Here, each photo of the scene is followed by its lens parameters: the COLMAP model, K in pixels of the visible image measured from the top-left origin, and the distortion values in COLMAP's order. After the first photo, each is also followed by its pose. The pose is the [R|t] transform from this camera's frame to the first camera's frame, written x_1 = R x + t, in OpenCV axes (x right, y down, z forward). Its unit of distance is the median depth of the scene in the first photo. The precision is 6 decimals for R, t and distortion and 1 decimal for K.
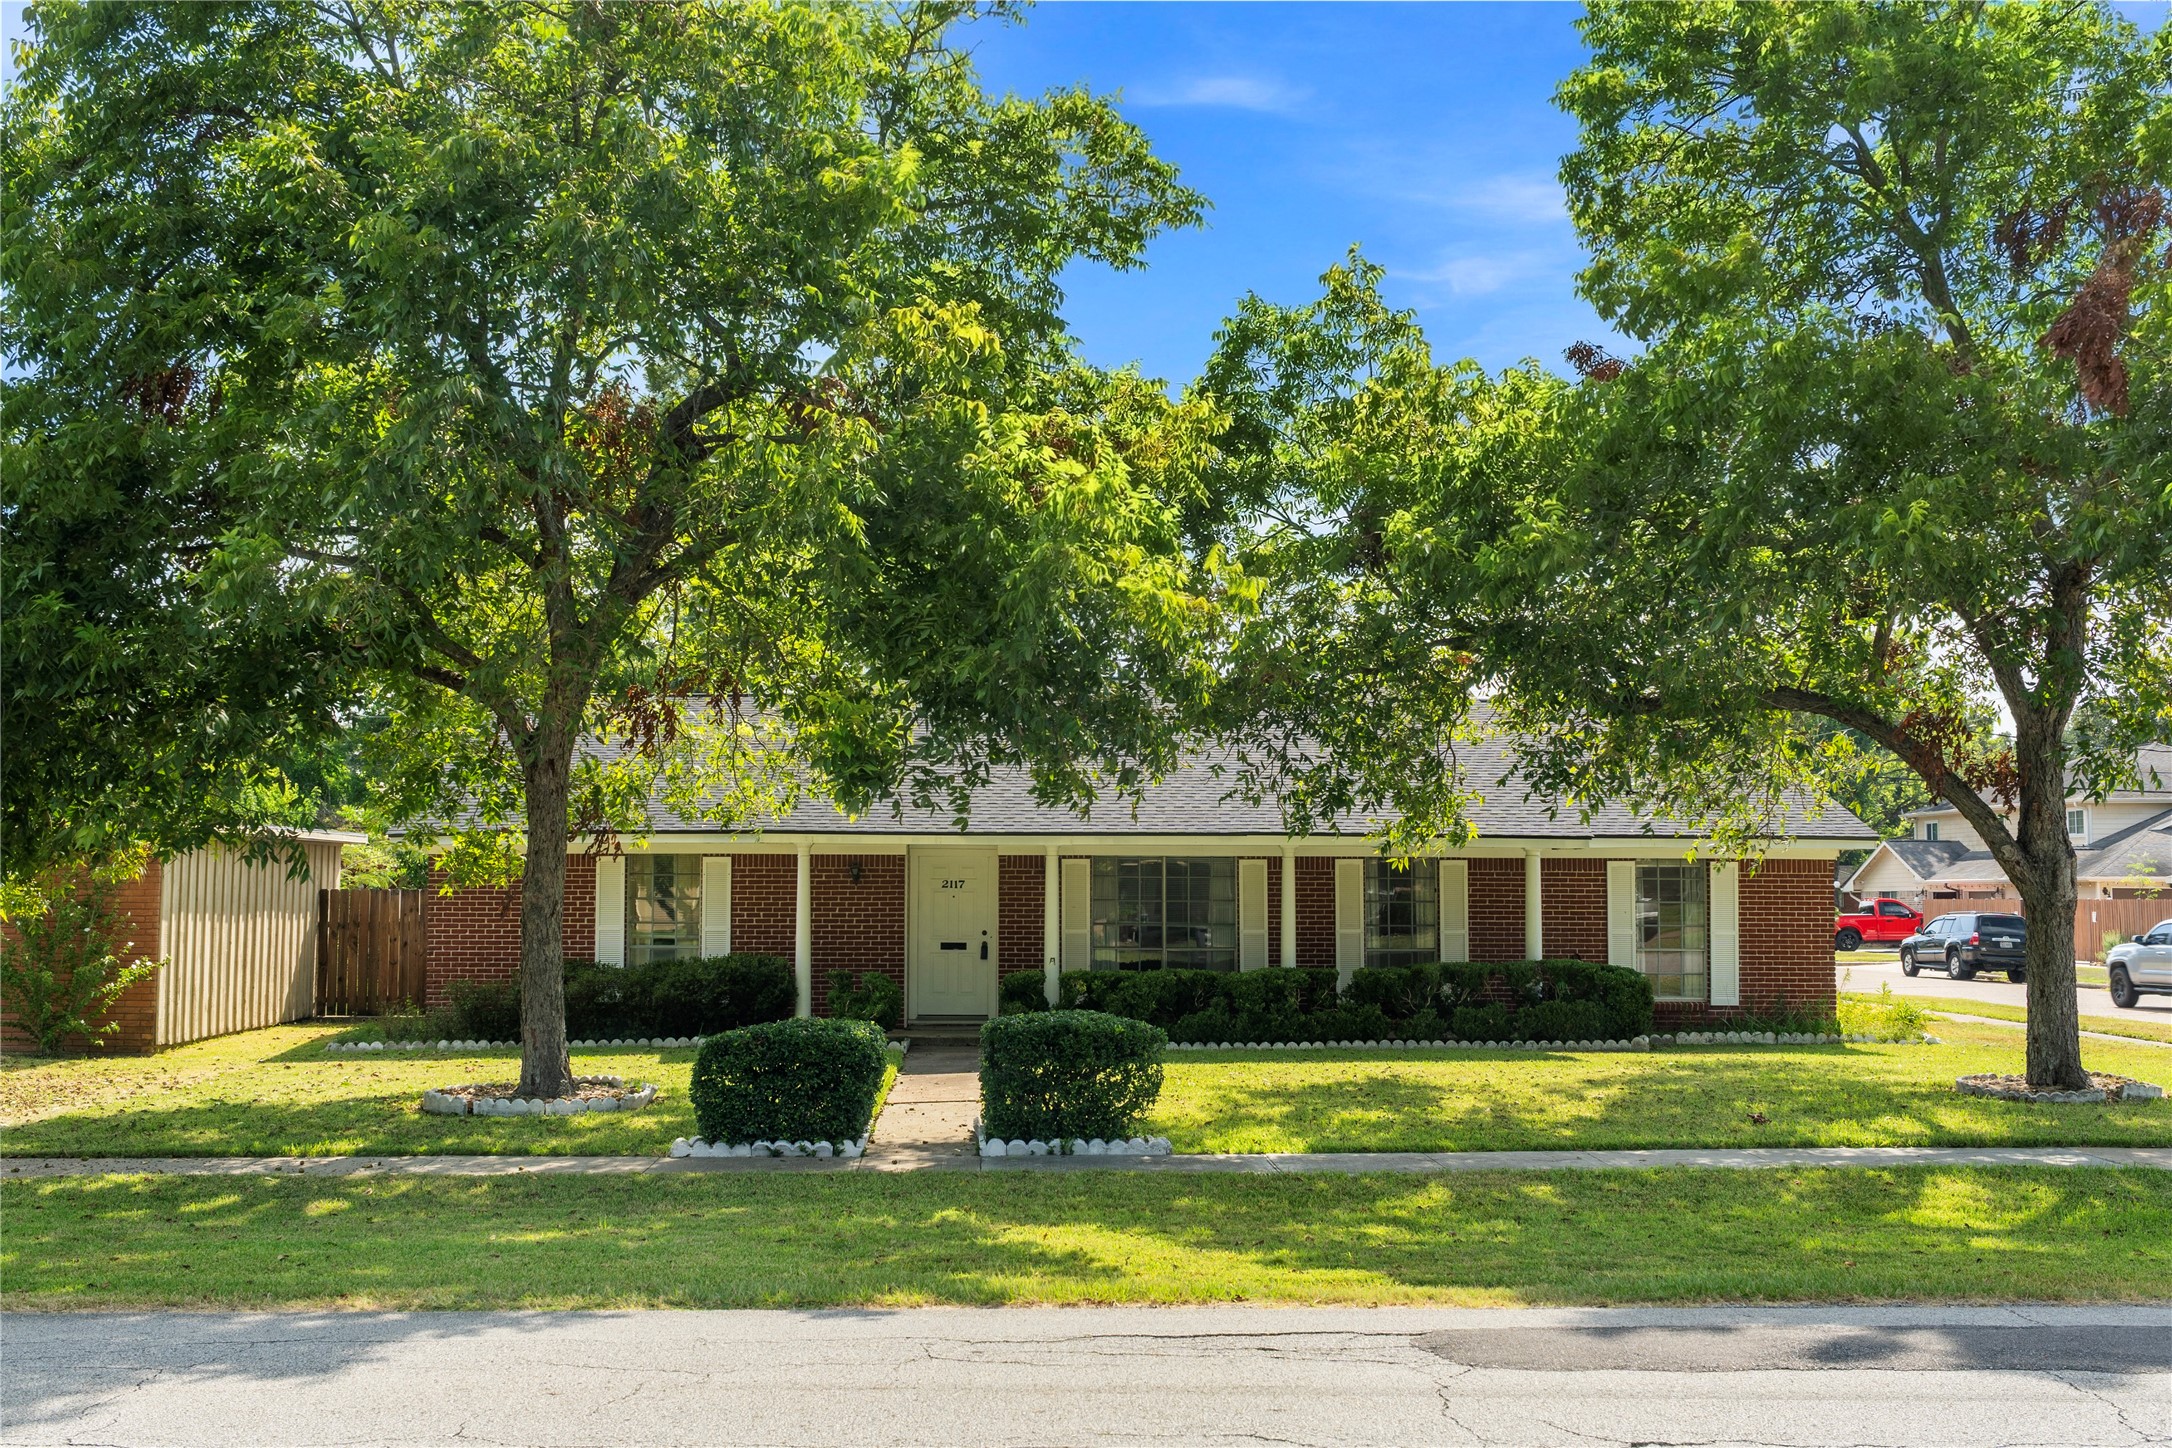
lens RADIAL K [[2244.8, 0, 1086.3], [0, 2244.8, 721.5], [0, 0, 1]] dist [0.001805, 0.000000]
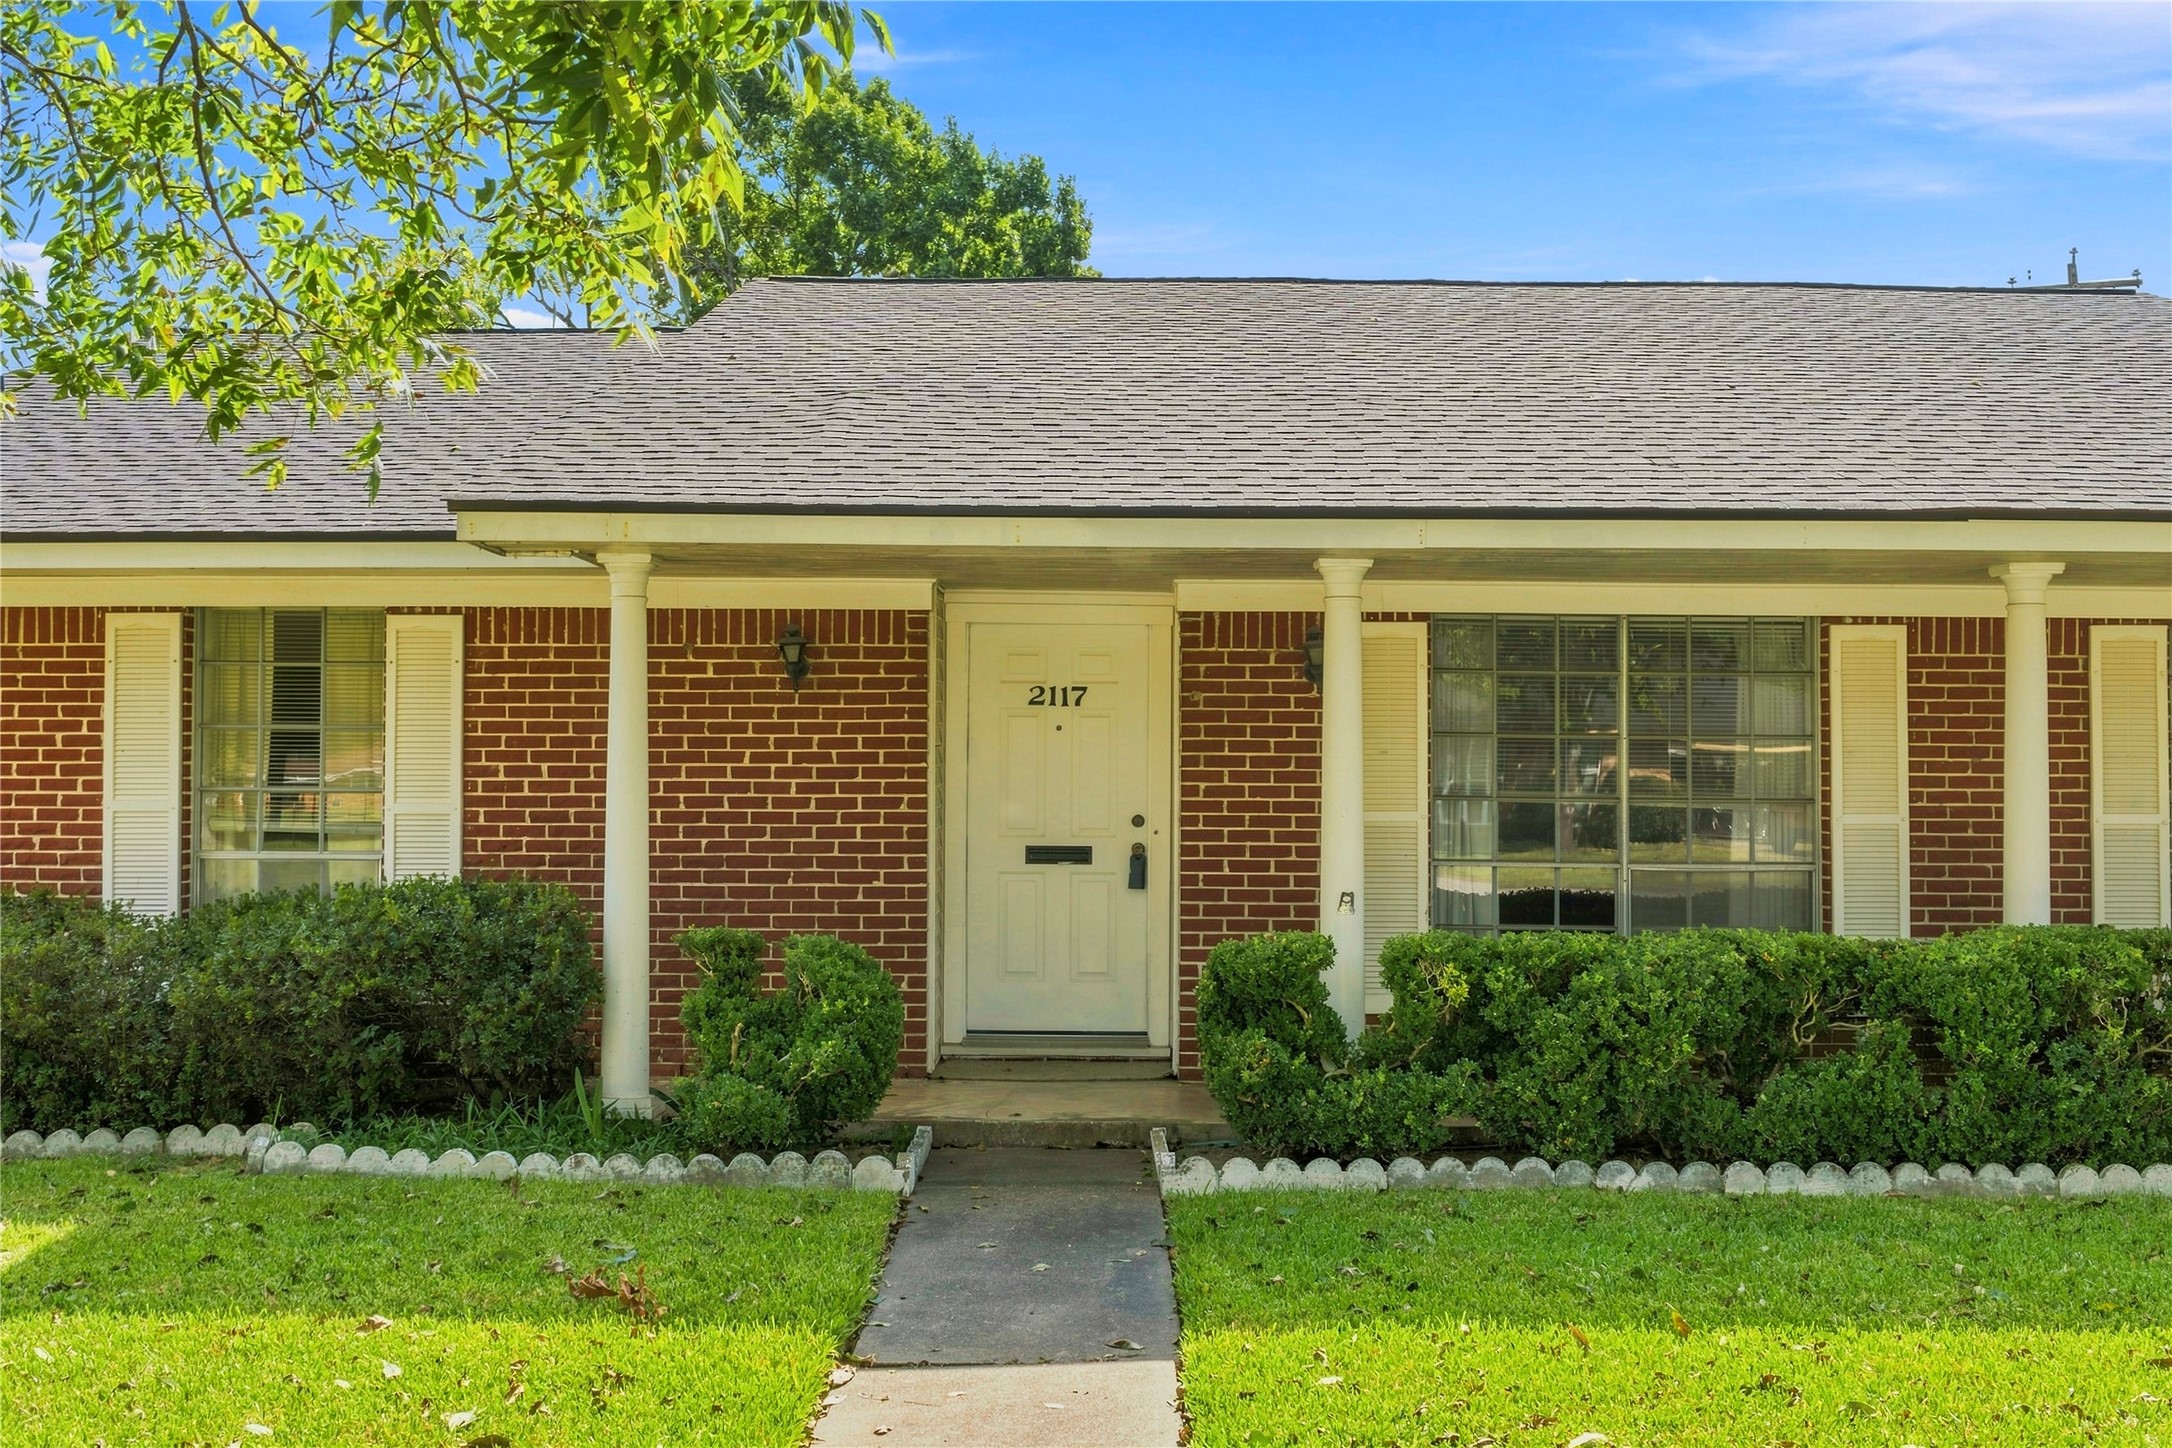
lens RADIAL K [[2244.8, 0, 1086.0], [0, 2244.8, 727.3], [0, 0, 1]] dist [0.001805, 0.000000]
pose [[0.998926, 0.001773, -0.046297, -0.037790], [0.000610, 0.998678, 0.051398, 0.059956], [0.046327, -0.051371, 0.997605, 0.634453]]
